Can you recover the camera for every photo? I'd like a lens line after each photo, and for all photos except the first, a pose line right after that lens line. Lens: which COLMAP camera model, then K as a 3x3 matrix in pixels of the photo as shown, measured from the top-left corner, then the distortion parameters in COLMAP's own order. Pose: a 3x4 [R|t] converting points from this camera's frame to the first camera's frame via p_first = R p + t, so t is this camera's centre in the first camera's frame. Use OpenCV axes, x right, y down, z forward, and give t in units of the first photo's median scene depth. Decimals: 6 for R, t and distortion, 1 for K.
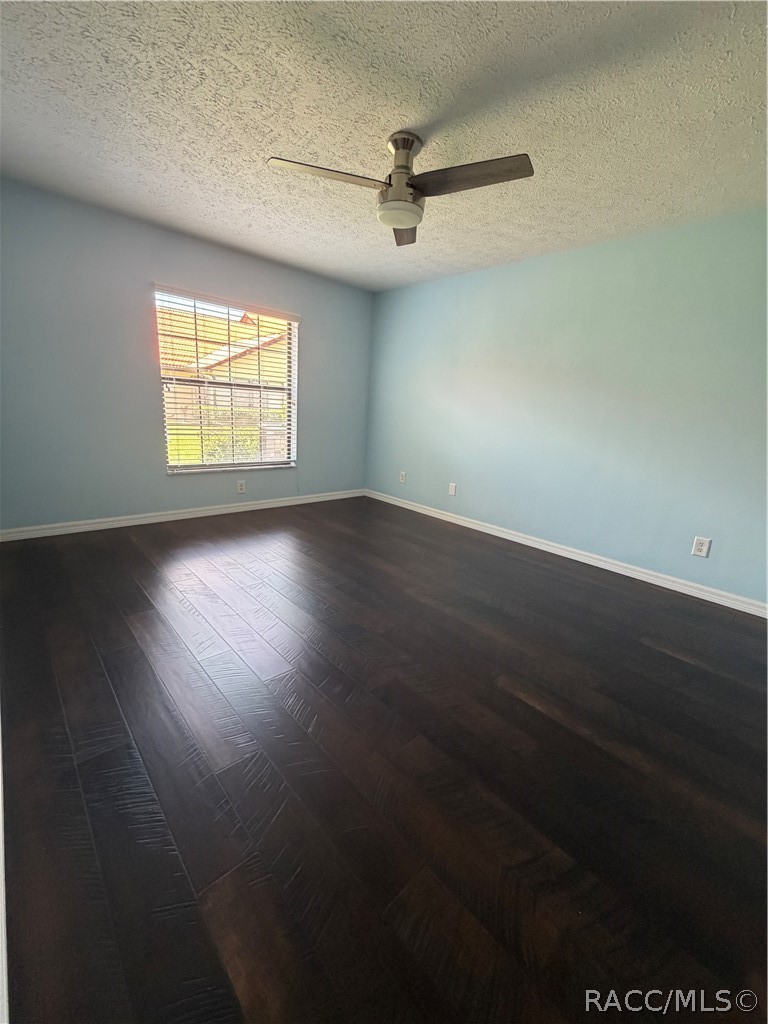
lens RADIAL K [[408.8, 0, 390.4], [0, 408.8, 508.9], [0, 0, 1]] dist [0.001055, -0.000288]
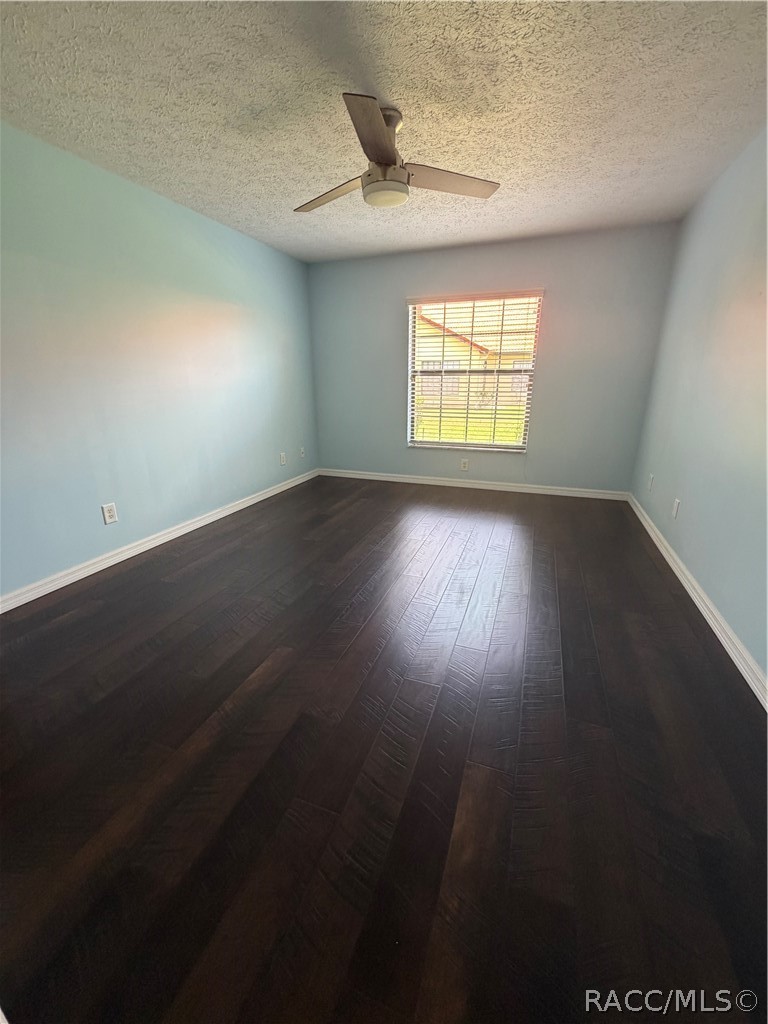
lens RADIAL K [[408.8, 0, 386.3], [0, 408.8, 511.8], [0, 0, 1]] dist [0.001055, -0.000288]
pose [[0.428055, 0.215508, -0.877682, 0.562165], [-0.181807, 0.971833, 0.149957, -0.059466], [0.885277, 0.095379, 0.455179, 0.329379]]
